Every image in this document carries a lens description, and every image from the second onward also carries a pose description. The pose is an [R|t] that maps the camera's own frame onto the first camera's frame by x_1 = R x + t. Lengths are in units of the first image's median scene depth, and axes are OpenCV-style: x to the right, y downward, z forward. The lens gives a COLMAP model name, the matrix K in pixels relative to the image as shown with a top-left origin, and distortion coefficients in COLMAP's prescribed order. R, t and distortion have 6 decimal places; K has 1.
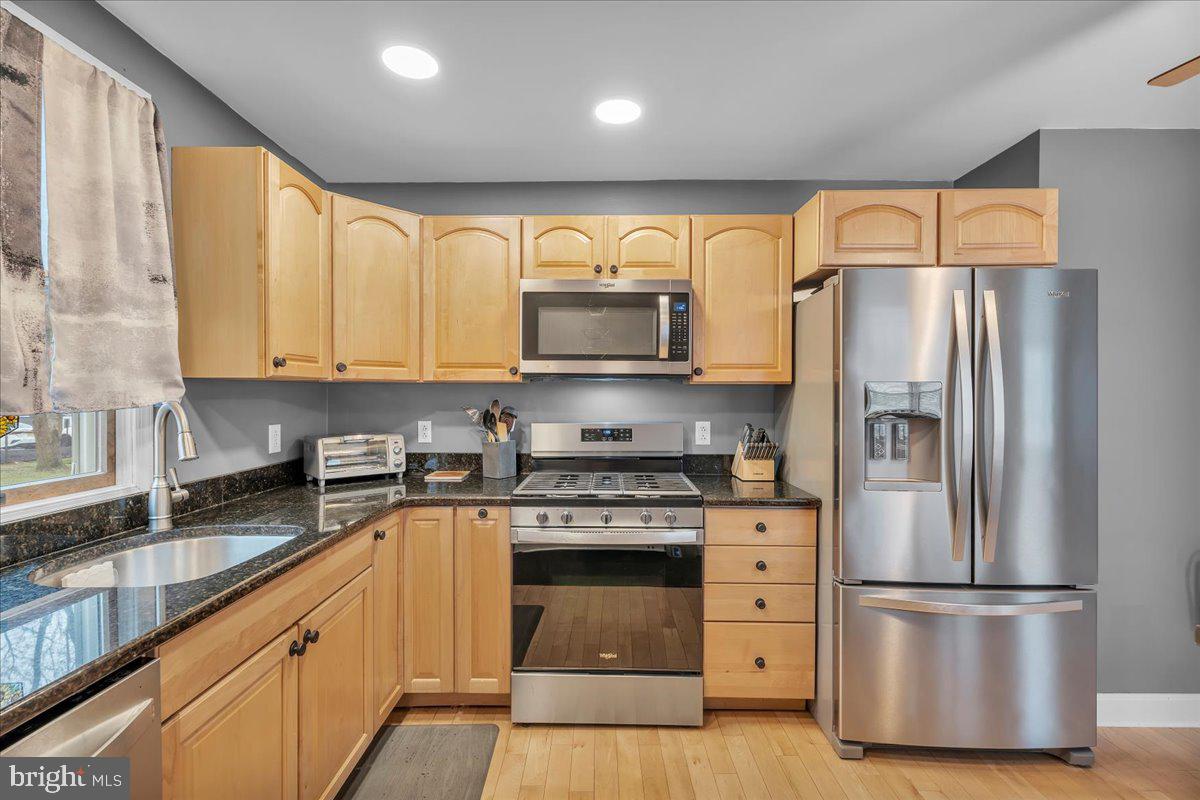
lens RADIAL K [[547.8, 0, 588.5], [0, 547.8, 398.8], [0, 0, 1]] dist [0.001175, 0.000598]
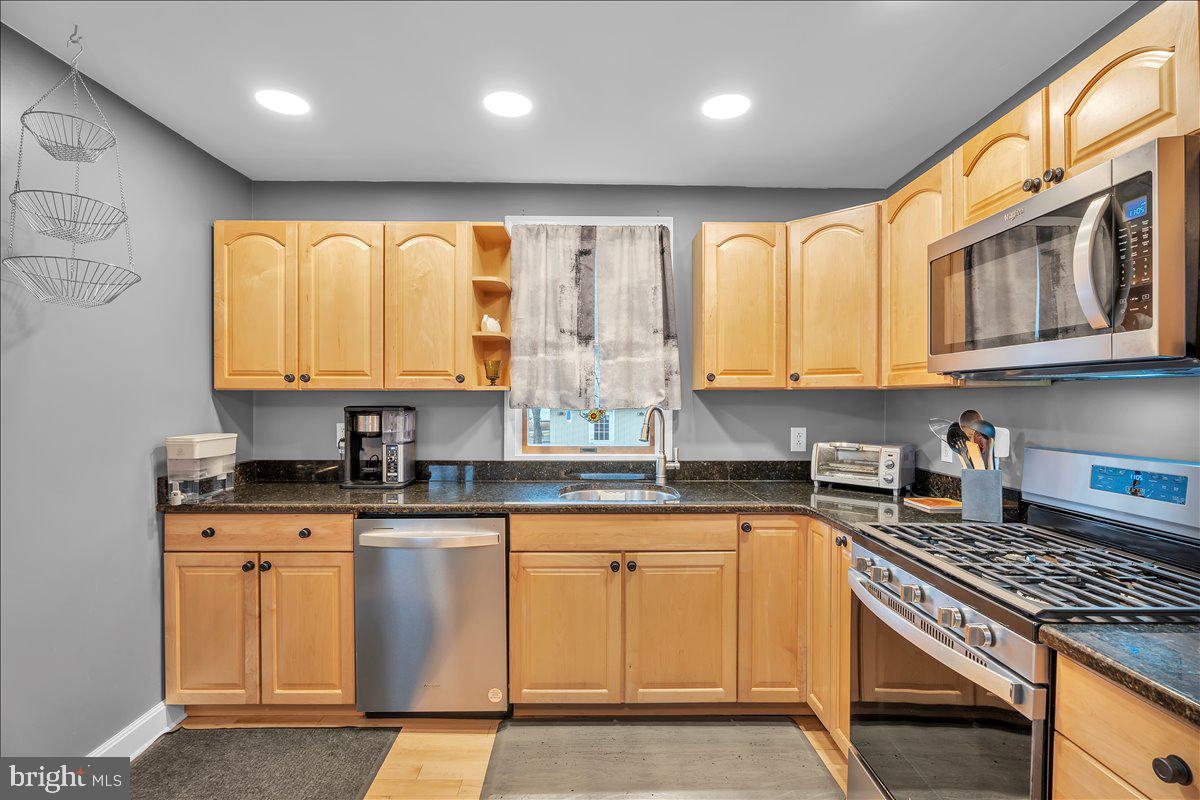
lens RADIAL K [[547.8, 0, 596.9], [0, 547.8, 399.4], [0, 0, 1]] dist [0.001175, 0.000598]
pose [[0.026198, -0.003047, -0.999652, 0.629980], [-0.014201, 0.999893, -0.003419, -0.003367], [0.999556, 0.014286, 0.026152, 0.569562]]
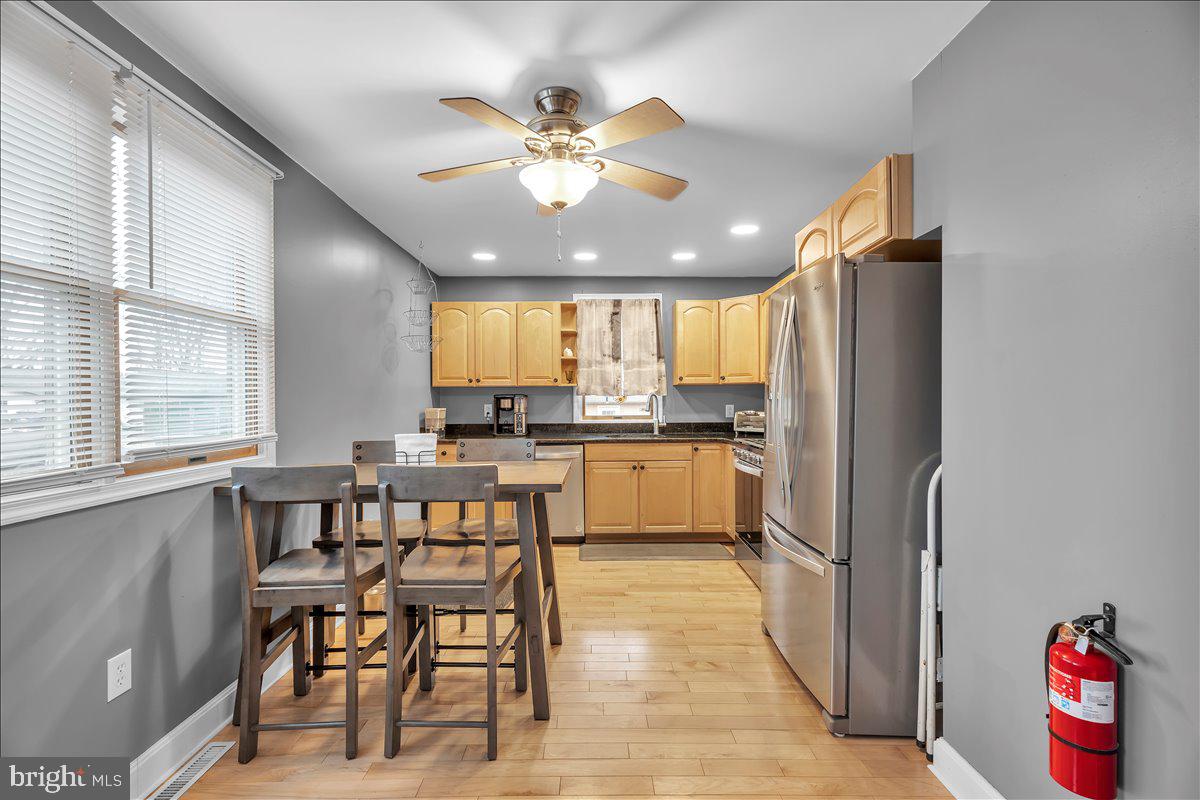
lens RADIAL K [[547.8, 0, 593.0], [0, 547.8, 405.4], [0, 0, 1]] dist [0.001175, 0.000598]
pose [[0.020059, 0.008017, -0.999767, 1.727334], [-0.006246, 0.999949, 0.007893, 0.038170], [0.999779, 0.006086, 0.020108, 0.430691]]
